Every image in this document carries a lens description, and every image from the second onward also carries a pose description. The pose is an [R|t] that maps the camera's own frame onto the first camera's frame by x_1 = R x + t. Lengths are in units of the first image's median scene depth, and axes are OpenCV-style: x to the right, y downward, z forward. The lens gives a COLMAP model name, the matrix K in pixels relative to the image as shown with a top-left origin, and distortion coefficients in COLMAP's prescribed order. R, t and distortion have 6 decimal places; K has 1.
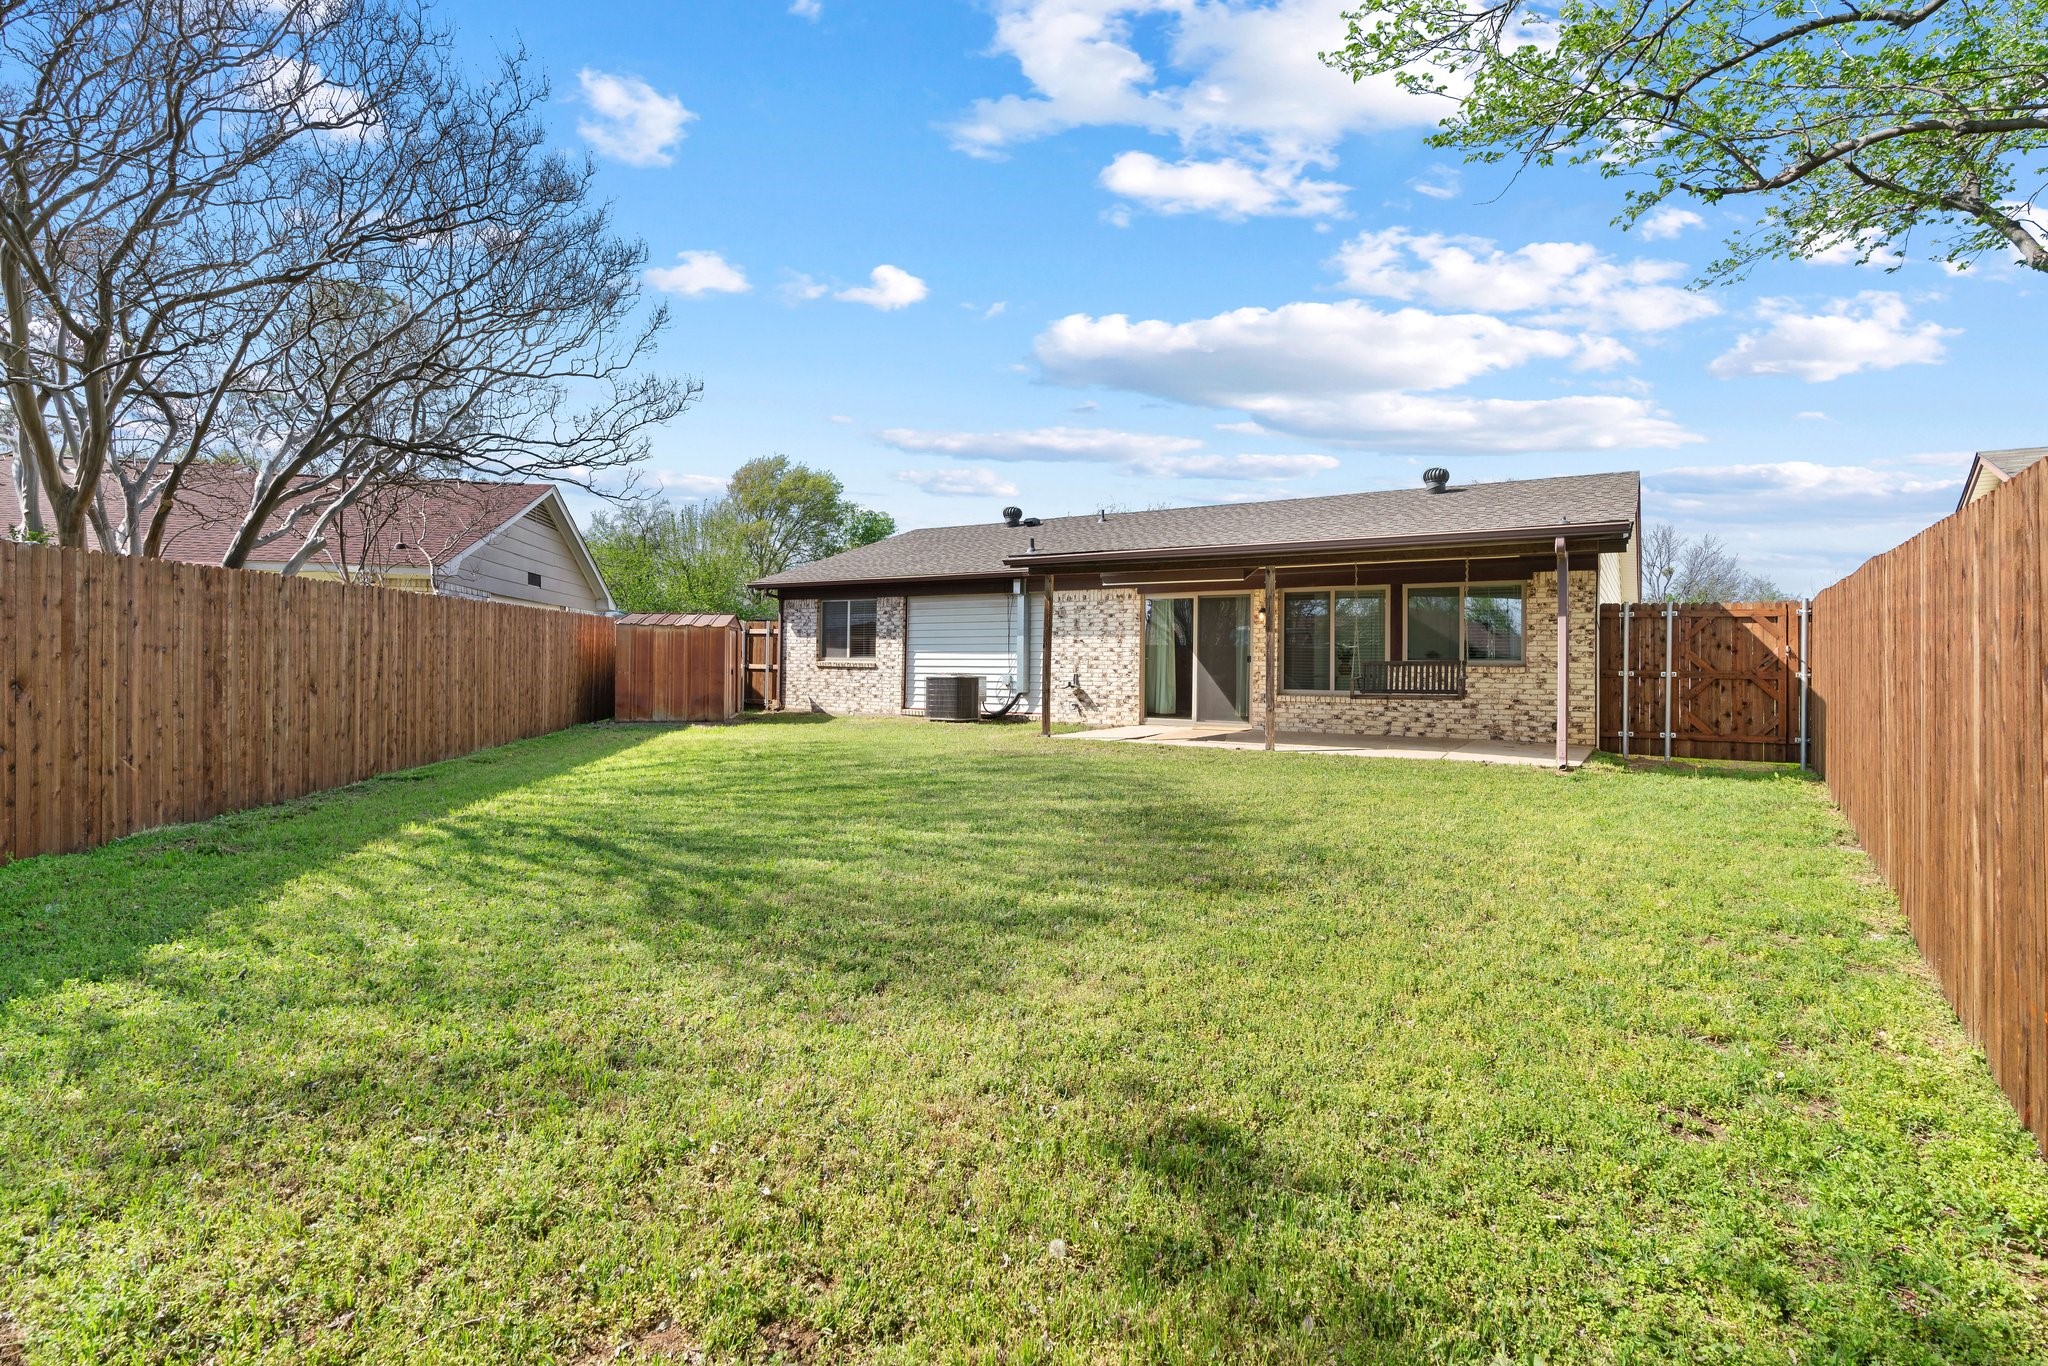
lens RADIAL K [[985.3, 0, 1028.3], [0, 985.3, 651.1], [0, 0, 1]] dist [-0.002351, -0.000119]
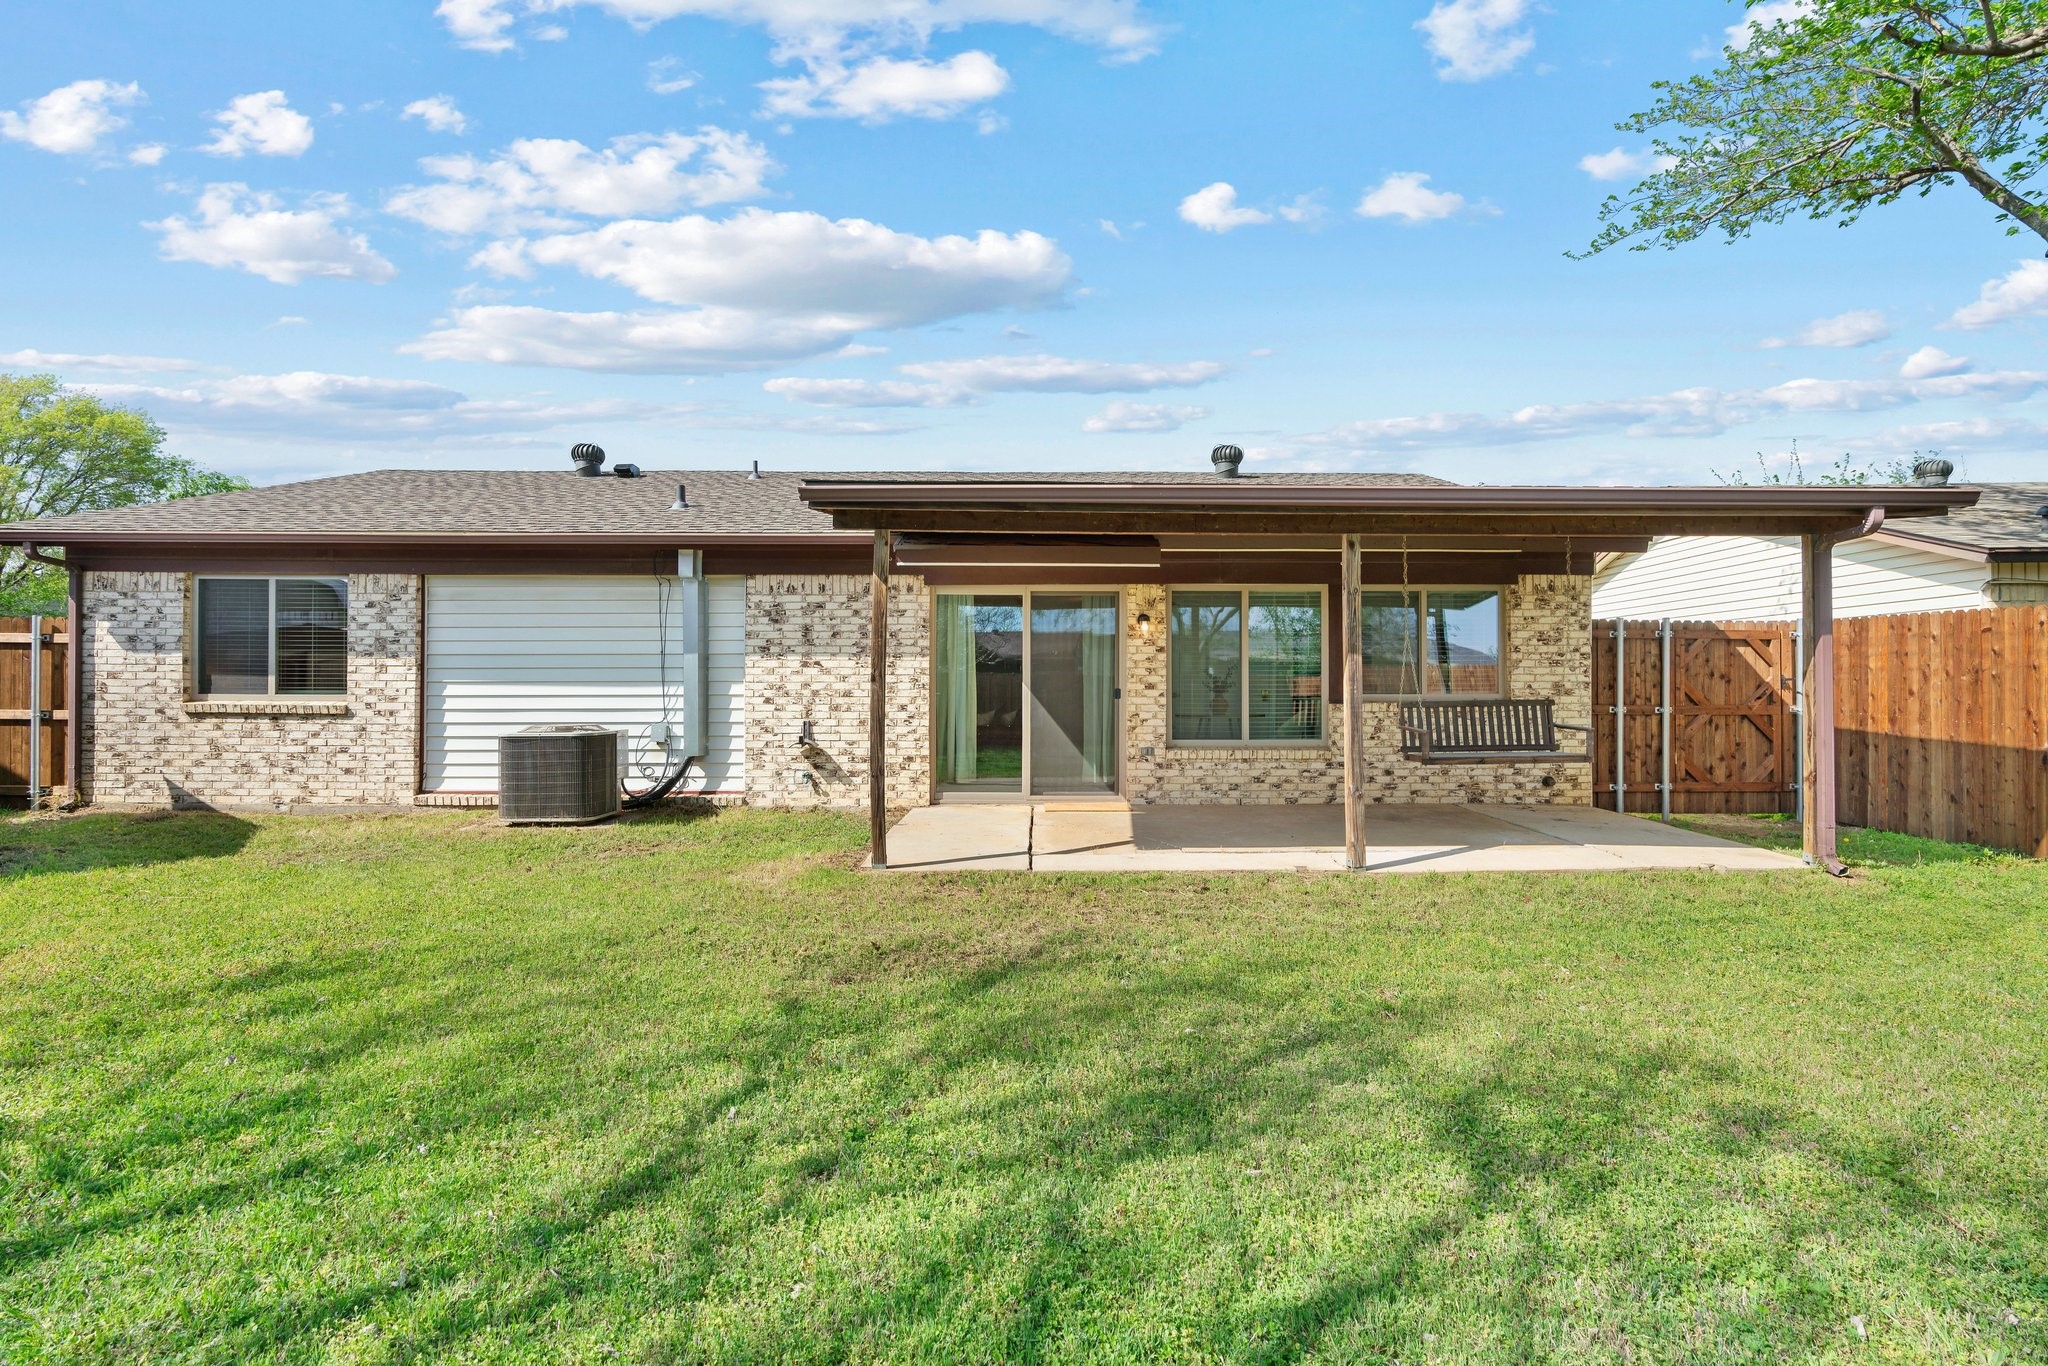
lens RADIAL K [[932.6, 0, 1032.9], [0, 932.6, 677.4], [0, 0, 1]] dist [-0.015596, 0.009150]
pose [[0.839427, -0.008350, 0.543409, -0.136901], [-0.000060, 0.999881, 0.015457, -0.010680], [-0.543473, -0.013007, 0.839326, 0.479866]]
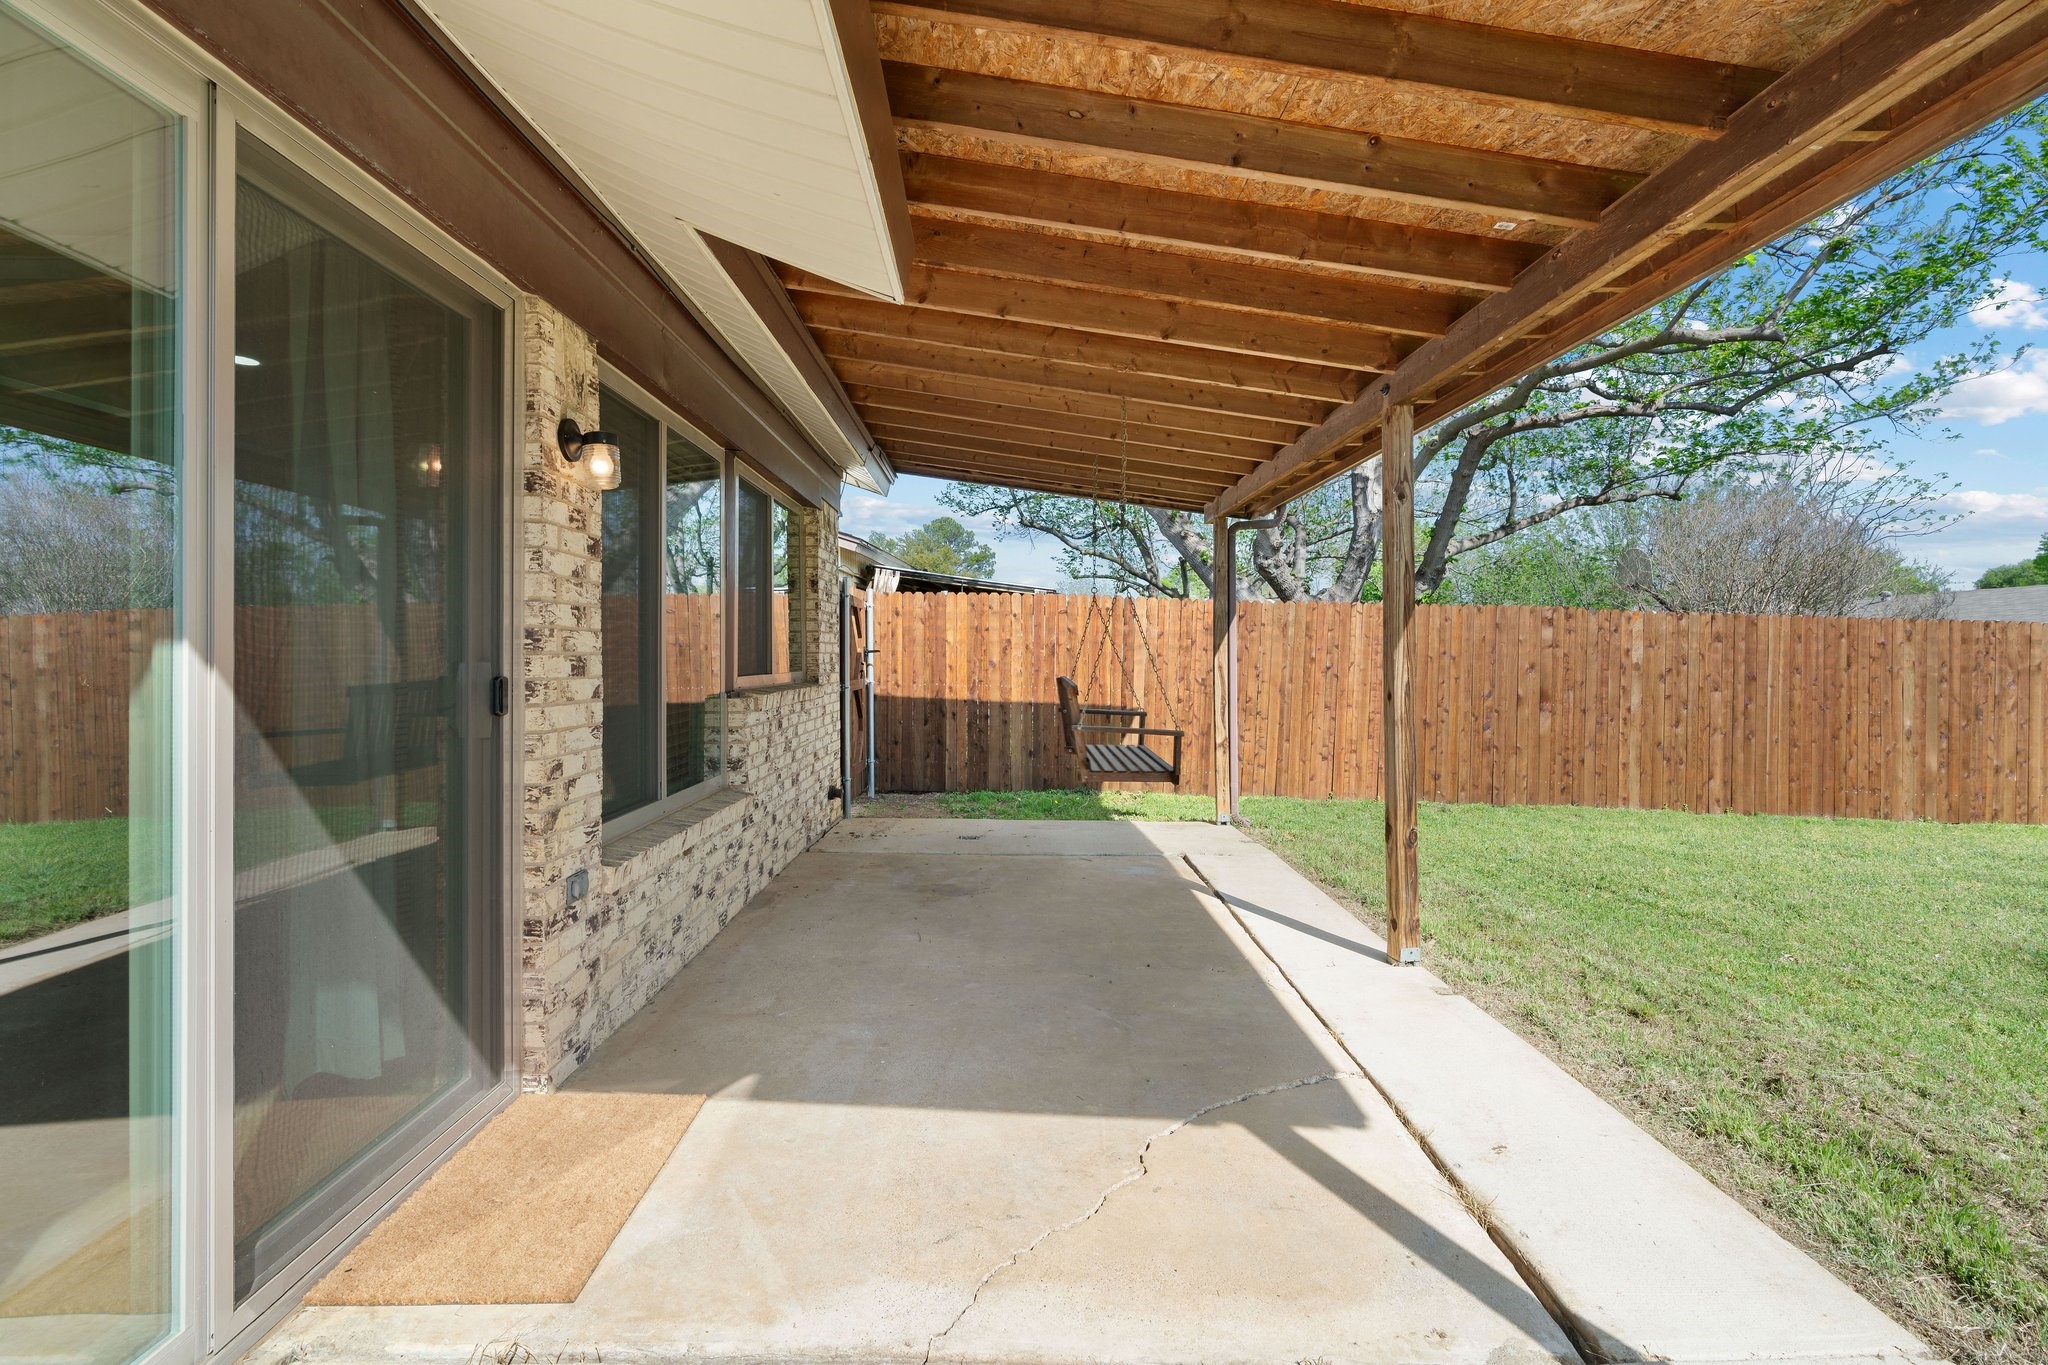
lens RADIAL K [[955.0, 0, 1030.2], [0, 955.0, 655.2], [0, 0, 1]] dist [-0.001081, 0.000063]
pose [[-0.562795, -0.012119, 0.826507, 0.035667], [-0.021997, 0.999758, -0.000319, -0.000633], [-0.826304, -0.018360, -0.562926, 0.931365]]
